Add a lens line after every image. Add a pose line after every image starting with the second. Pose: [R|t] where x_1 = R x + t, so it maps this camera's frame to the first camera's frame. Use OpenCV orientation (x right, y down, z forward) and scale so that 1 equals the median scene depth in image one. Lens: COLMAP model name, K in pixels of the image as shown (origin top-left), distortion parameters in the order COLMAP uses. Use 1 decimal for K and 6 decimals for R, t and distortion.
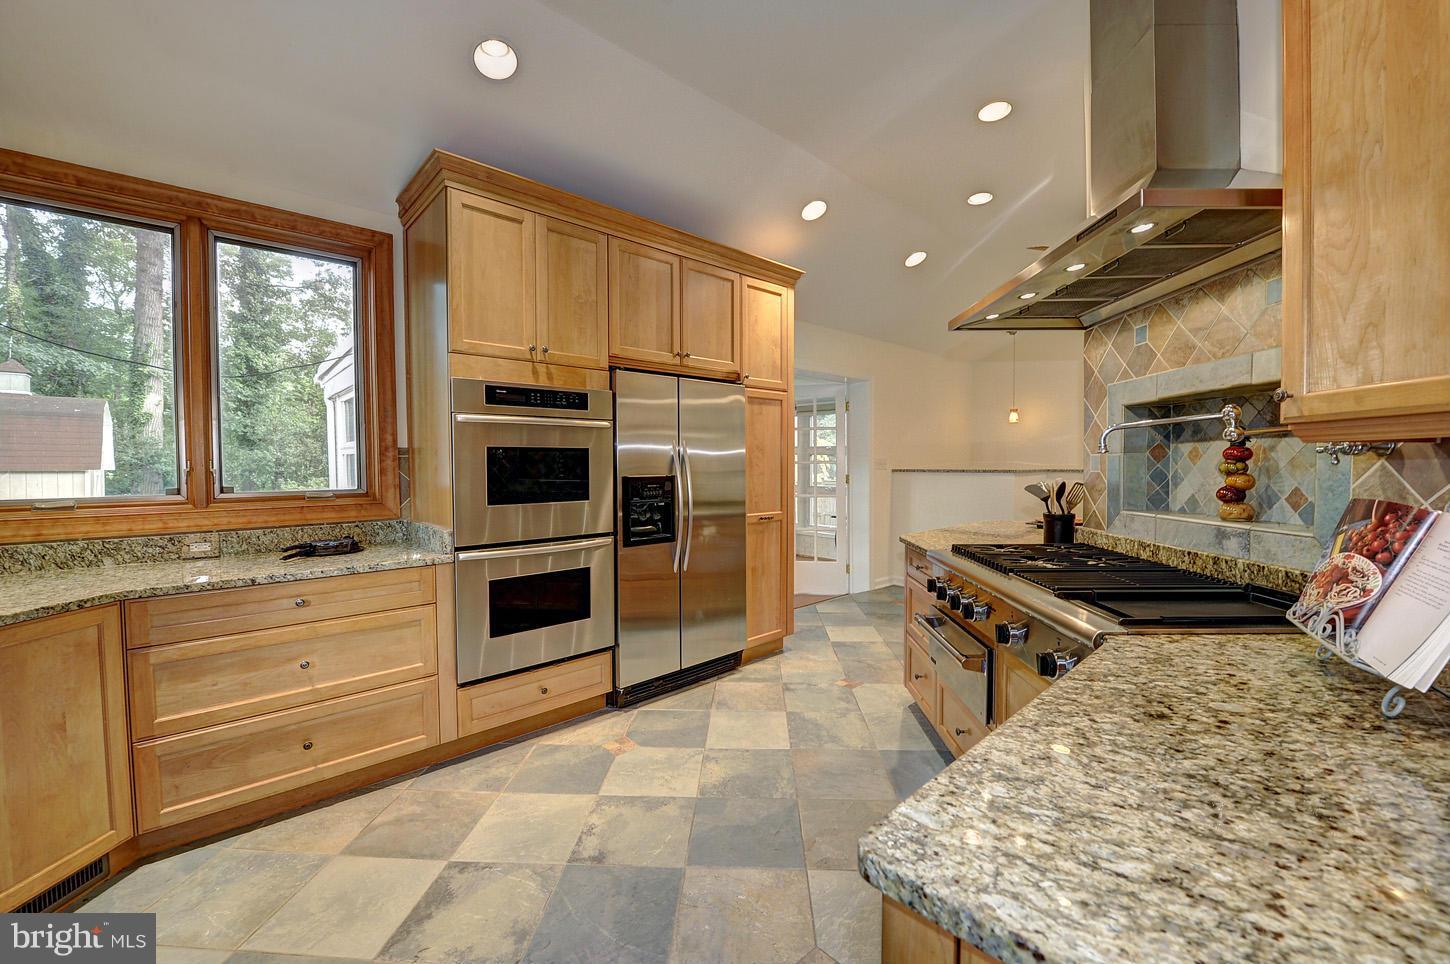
lens RADIAL K [[576.4, 0, 728.3], [0, 576.4, 480.9], [0, 0, 1]] dist [-0.015744, -0.002211]
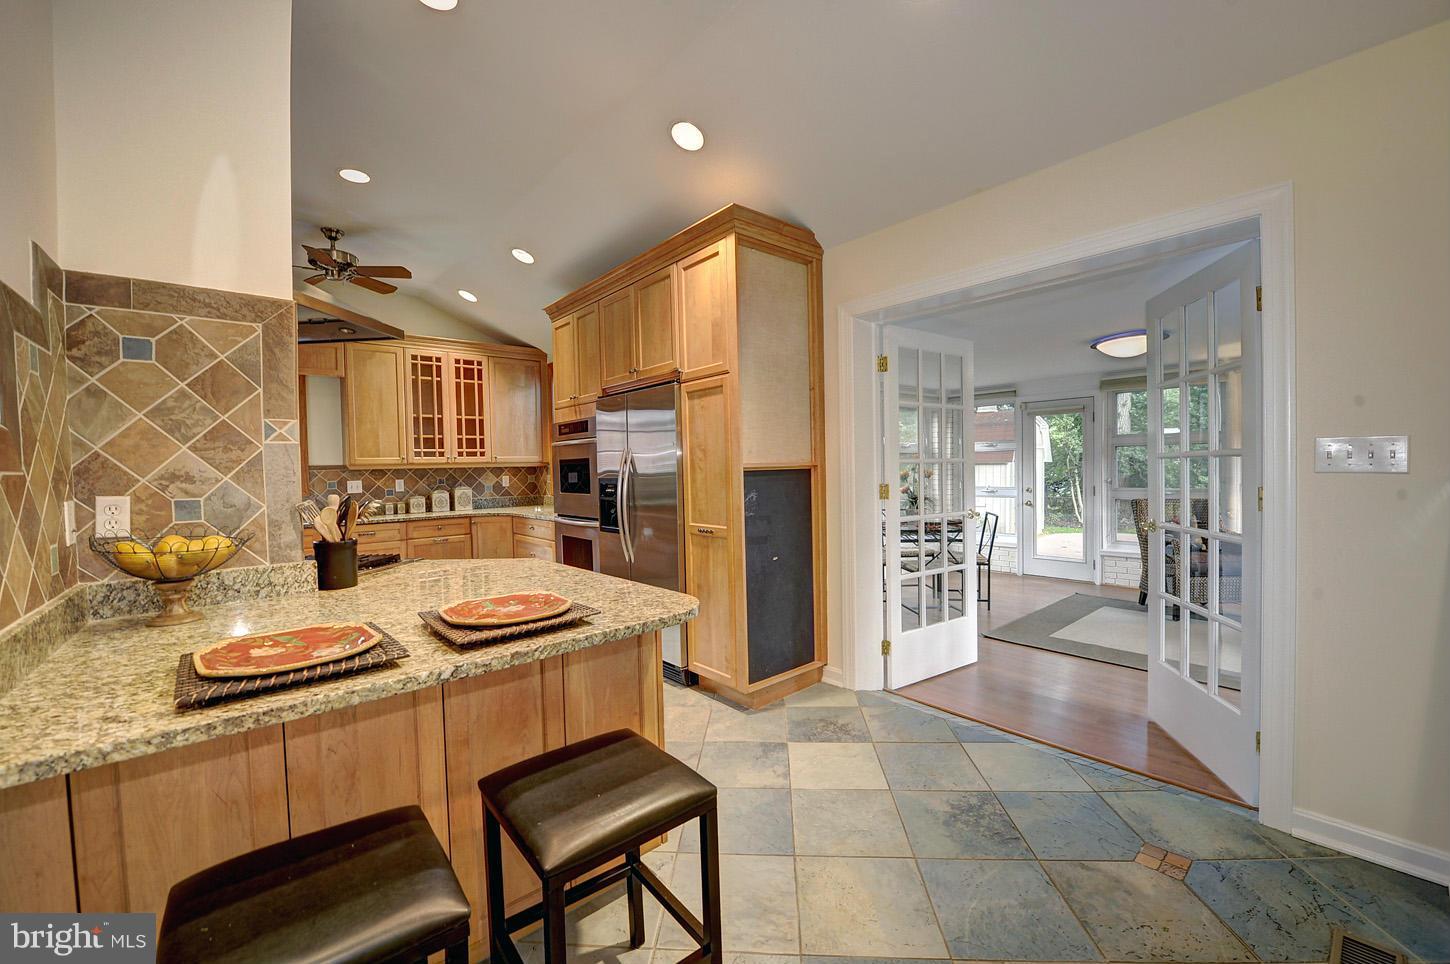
lens RADIAL K [[576.4, 0, 728.2], [0, 576.4, 480.3], [0, 0, 1]] dist [-0.015744, -0.002211]
pose [[-0.032456, 0.029691, -0.999032, 1.237330], [-0.007732, 0.999521, 0.029957, -0.048040], [0.999443, 0.008697, -0.032211, 1.449563]]
